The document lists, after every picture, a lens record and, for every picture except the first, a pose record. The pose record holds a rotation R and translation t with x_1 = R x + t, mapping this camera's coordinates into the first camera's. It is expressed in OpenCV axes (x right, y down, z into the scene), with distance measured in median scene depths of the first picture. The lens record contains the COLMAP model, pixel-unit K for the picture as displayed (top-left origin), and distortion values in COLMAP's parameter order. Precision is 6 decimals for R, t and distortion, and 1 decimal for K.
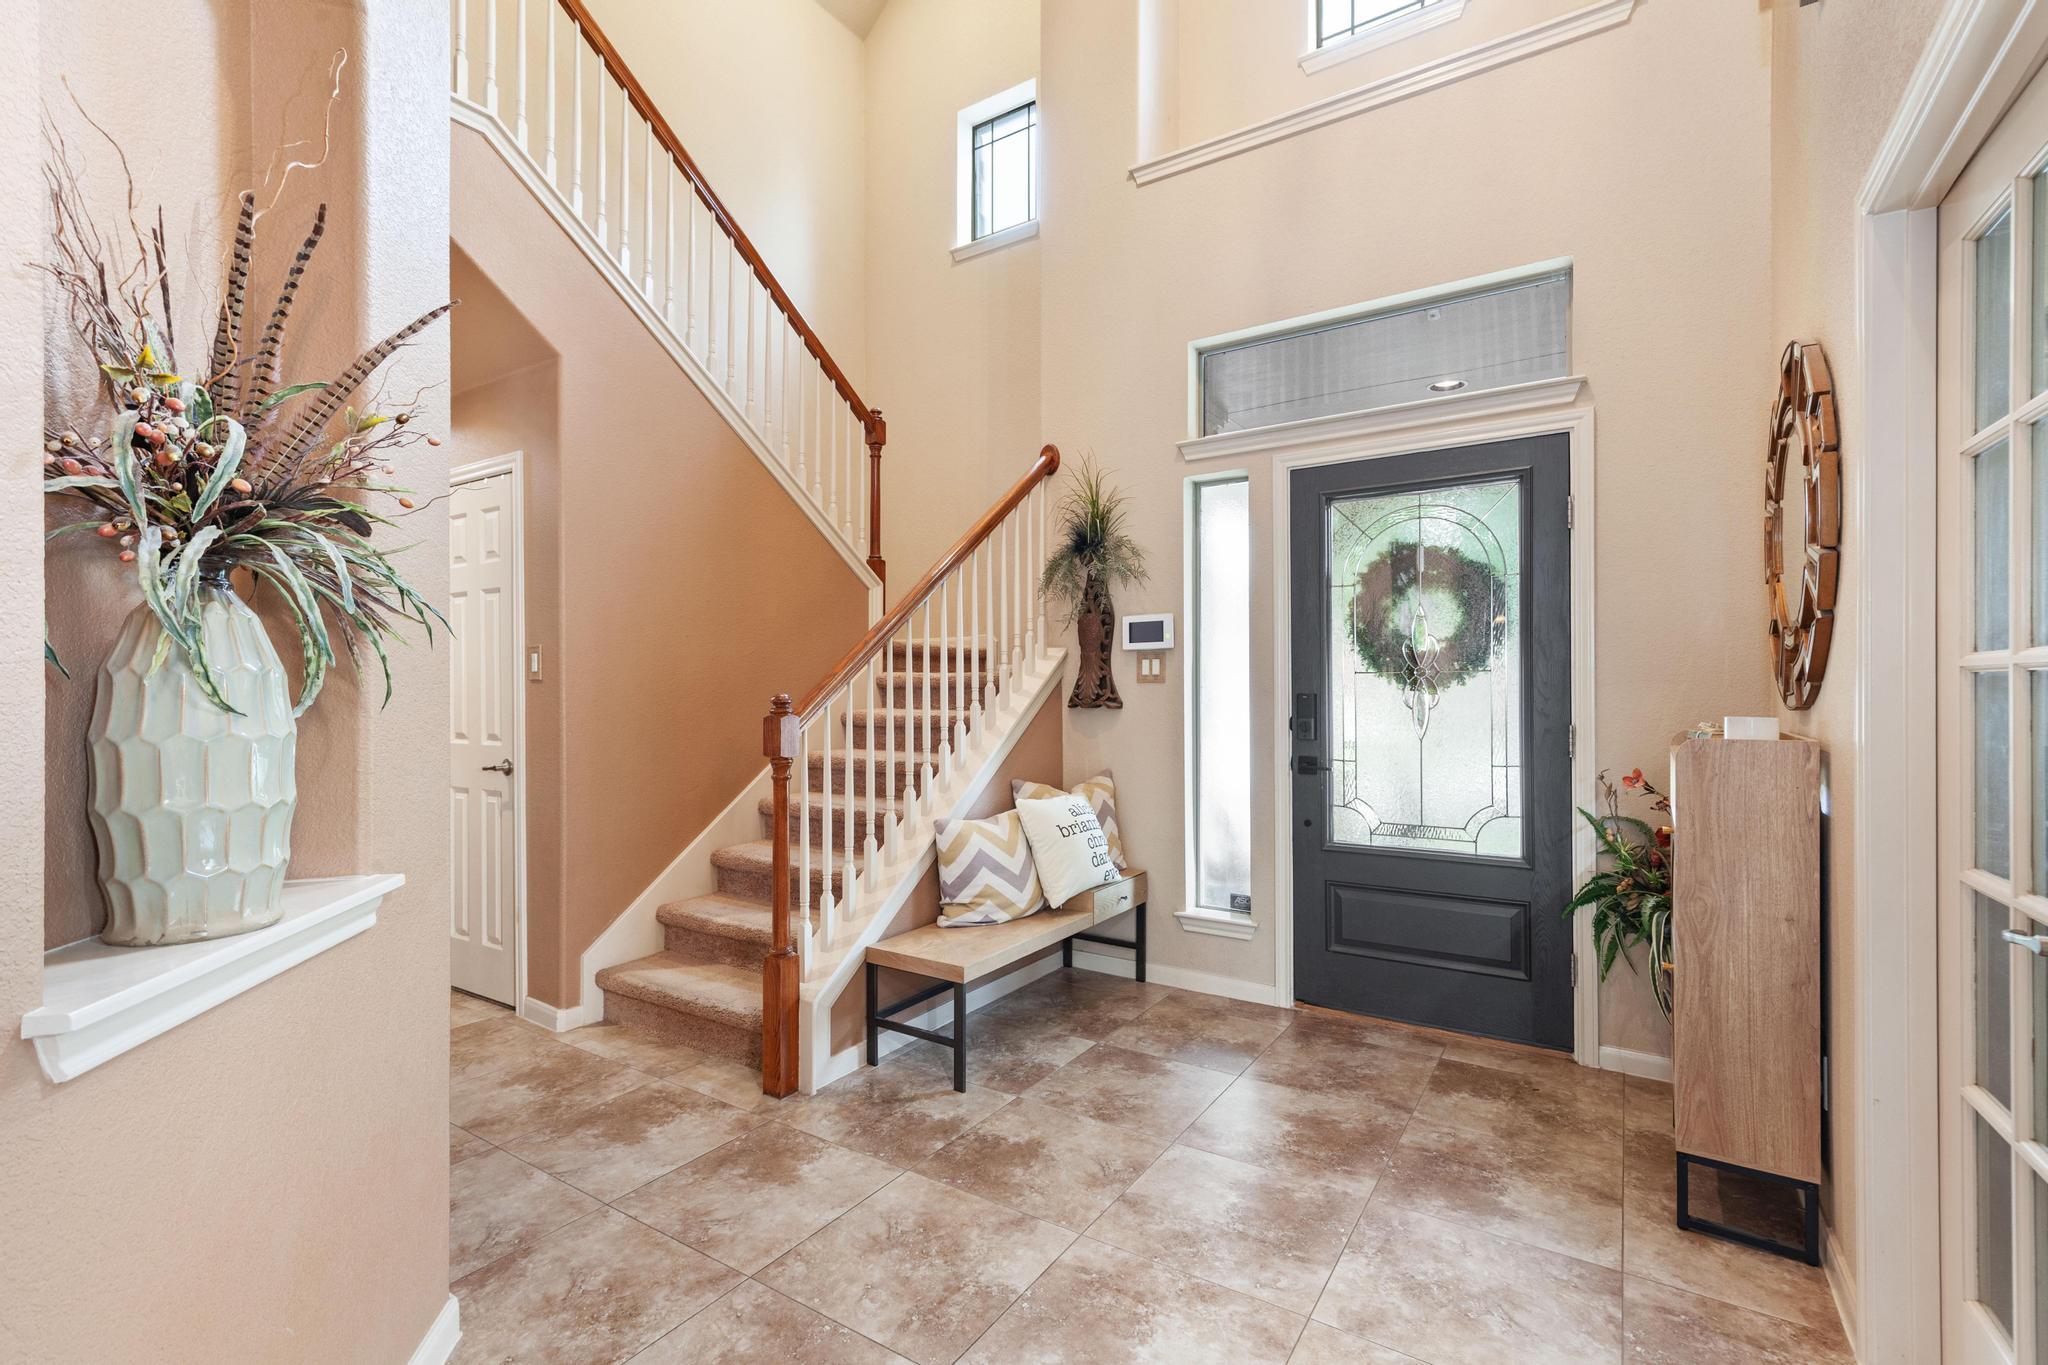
lens RADIAL K [[923.8, 0, 1012.7], [0, 923.8, 688.3], [0, 0, 1]] dist [0.003190, 0.001534]
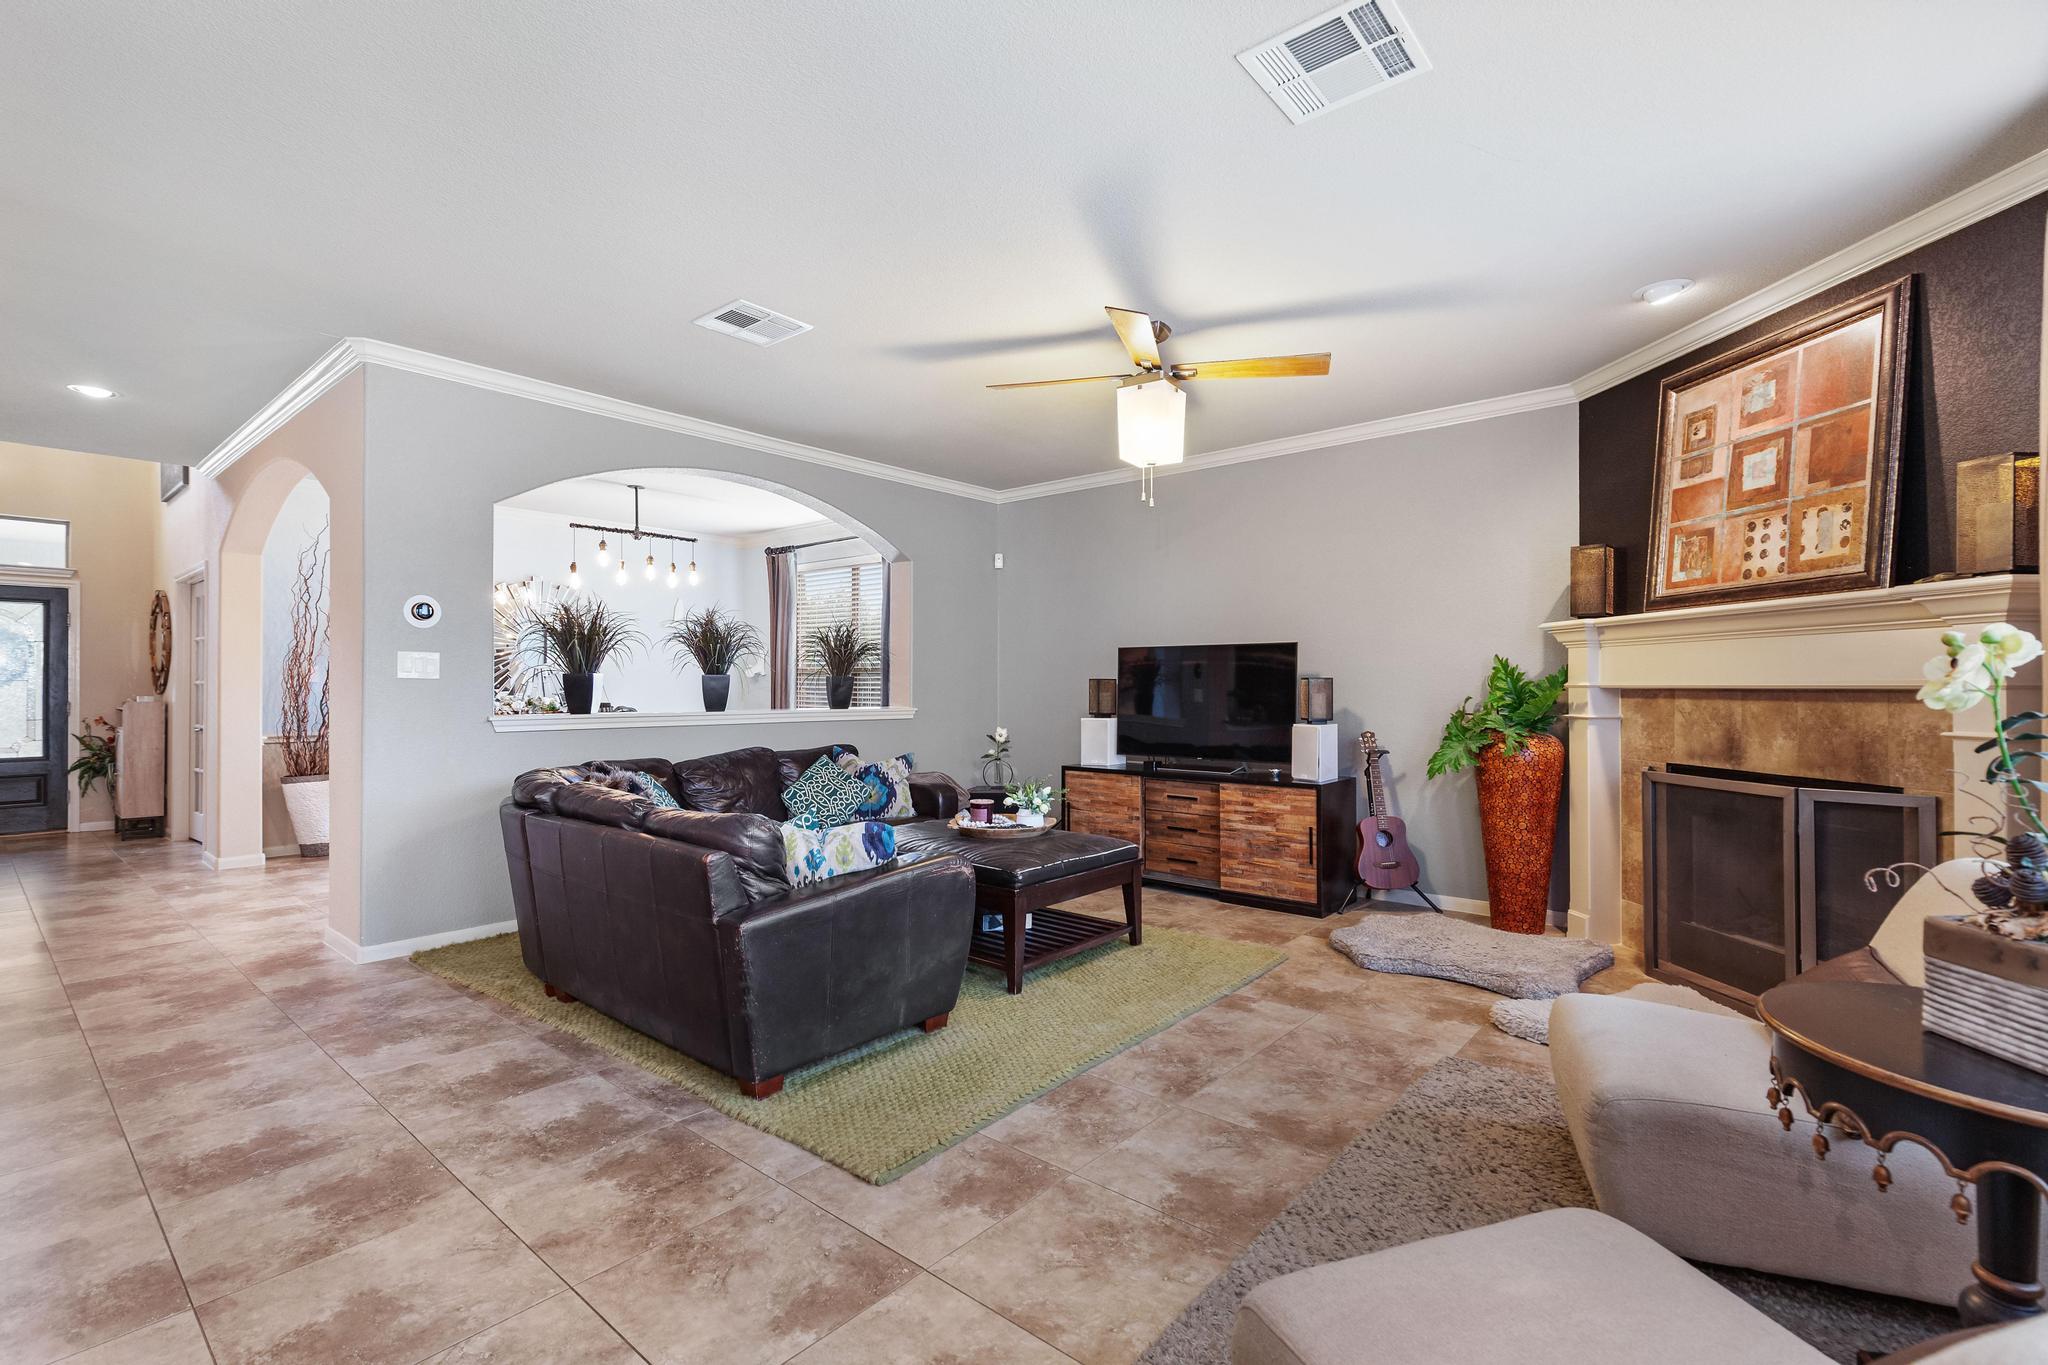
lens RADIAL K [[923.8, 0, 1019.1], [0, 923.8, 685.6], [0, 0, 1]] dist [0.003190, 0.001534]
pose [[0.130860, 0.006192, 0.991382, -1.673019], [-0.006135, 0.999966, -0.005436, -0.008886], [-0.991382, -0.005370, 0.130893, -2.034990]]
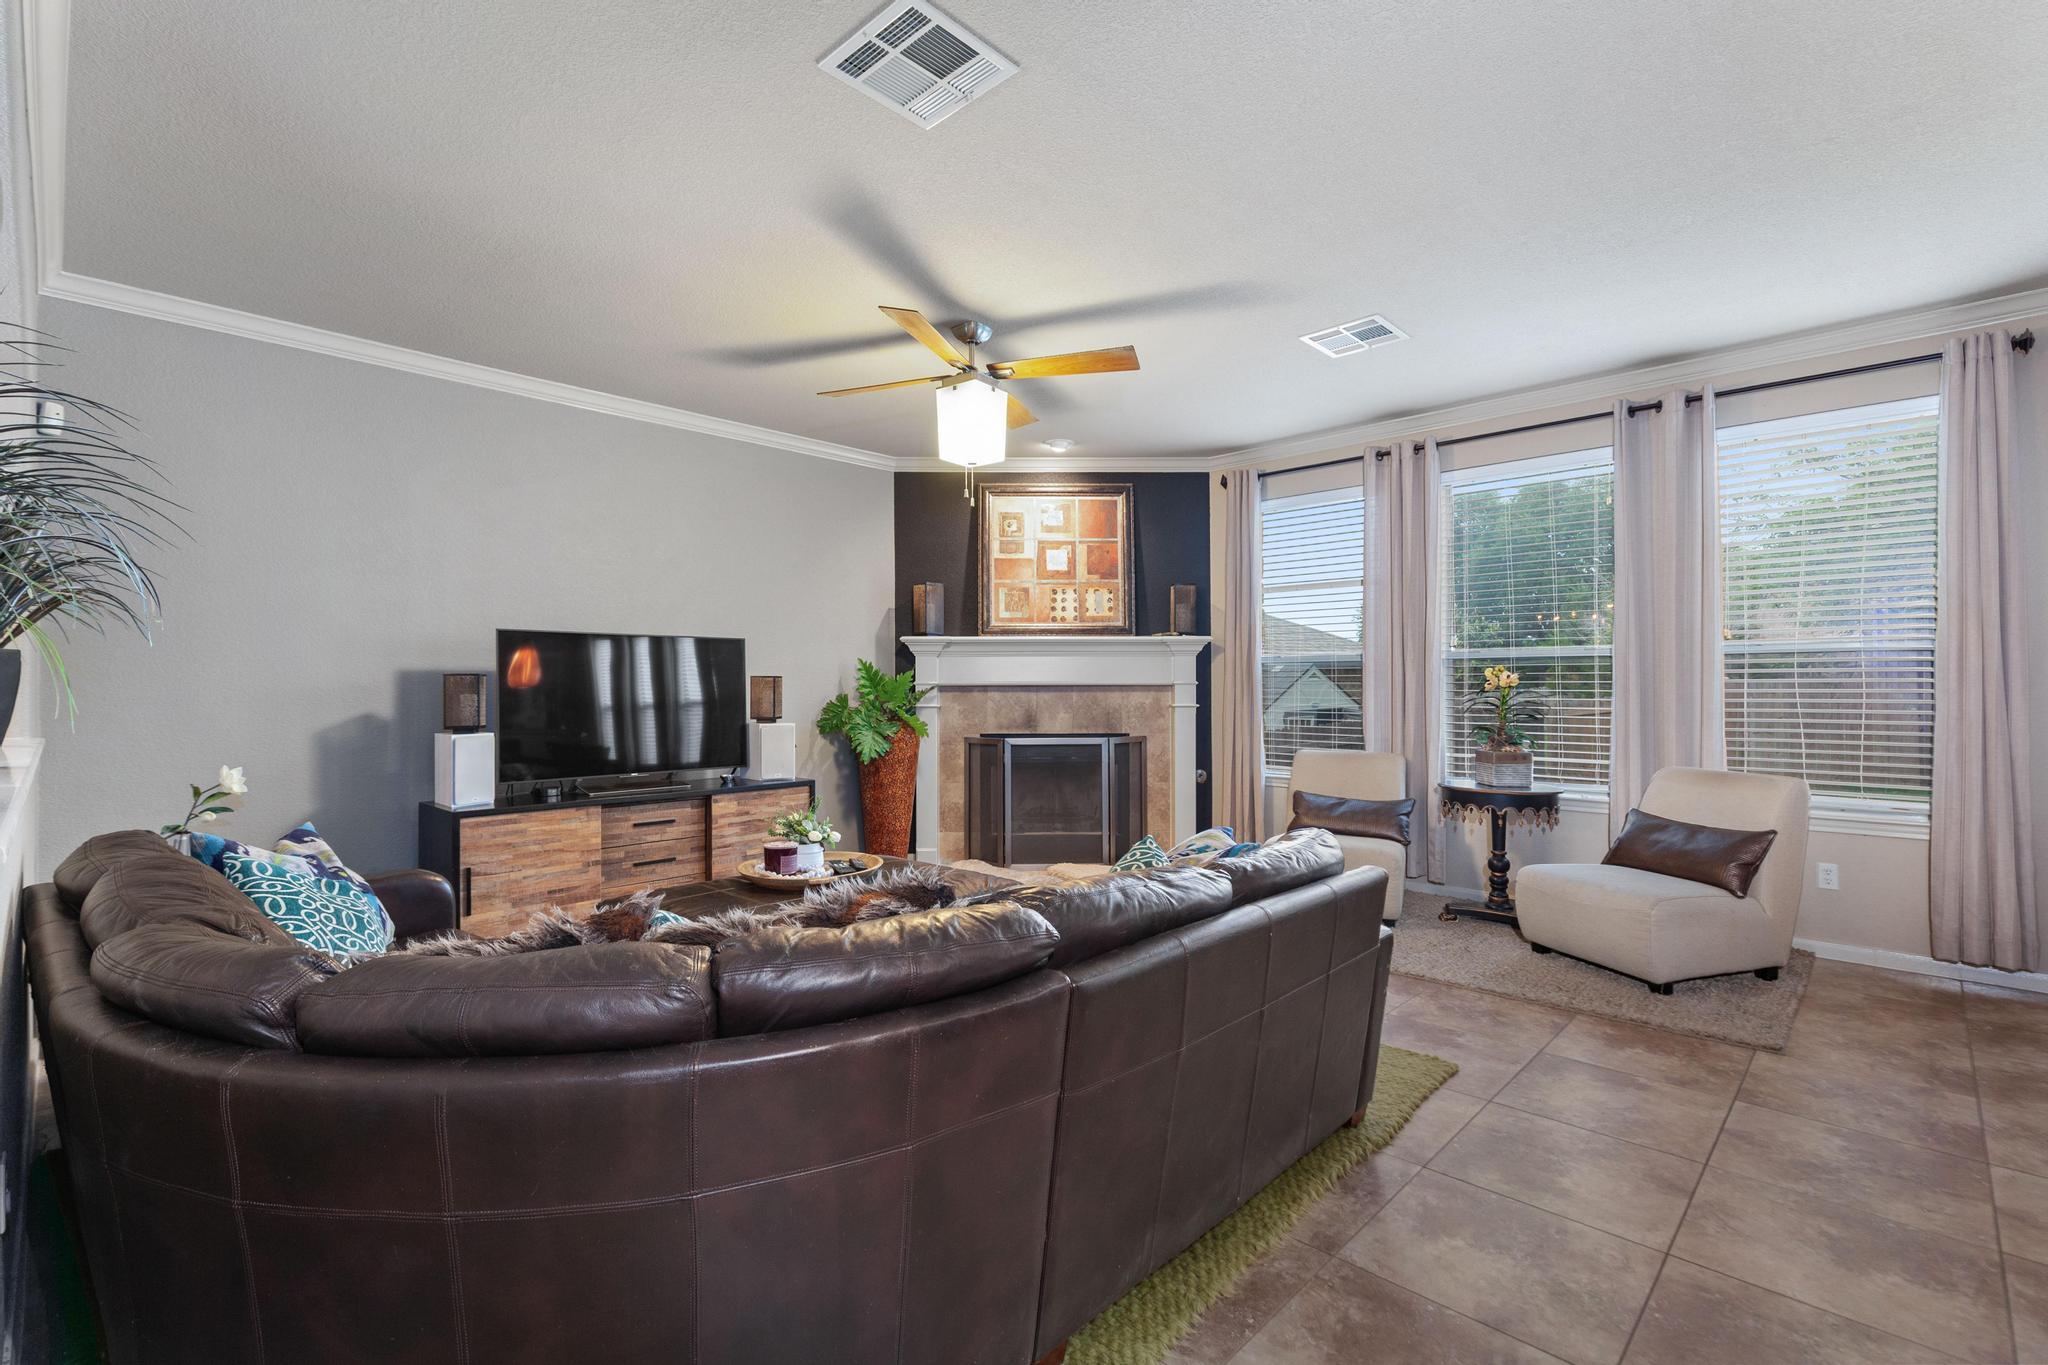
lens RADIAL K [[923.8, 0, 1015.3], [0, 923.8, 680.2], [0, 0, 1]] dist [0.003190, 0.001534]
pose [[-0.982566, 0.008551, 0.185716, -0.721488], [0.006743, 0.999924, -0.010363, -0.007792], [-0.185791, -0.008930, -0.982549, -0.843990]]
